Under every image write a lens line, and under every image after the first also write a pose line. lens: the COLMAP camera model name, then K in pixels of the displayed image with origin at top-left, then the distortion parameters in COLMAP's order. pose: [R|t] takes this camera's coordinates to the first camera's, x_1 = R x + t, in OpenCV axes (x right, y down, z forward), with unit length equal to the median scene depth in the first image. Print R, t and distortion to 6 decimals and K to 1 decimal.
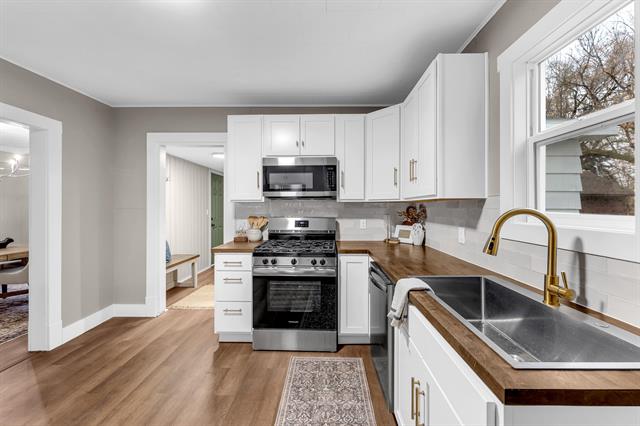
lens RADIAL K [[261.1, 0, 320.9], [0, 261.1, 207.5], [0, 0, 1]] dist [0.000163, -0.000044]
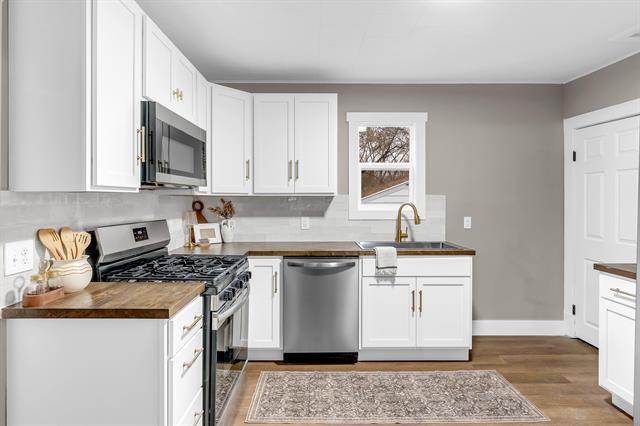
lens RADIAL K [[346.1, 0, 321.3], [0, 346.1, 201.7], [0, 0, 1]] dist [0.000677, -0.000224]
pose [[-0.037637, -0.006601, 0.999270, -0.968184], [0.001551, 0.999977, 0.006664, -0.010729], [-0.999290, 0.001800, -0.037626, 0.790768]]
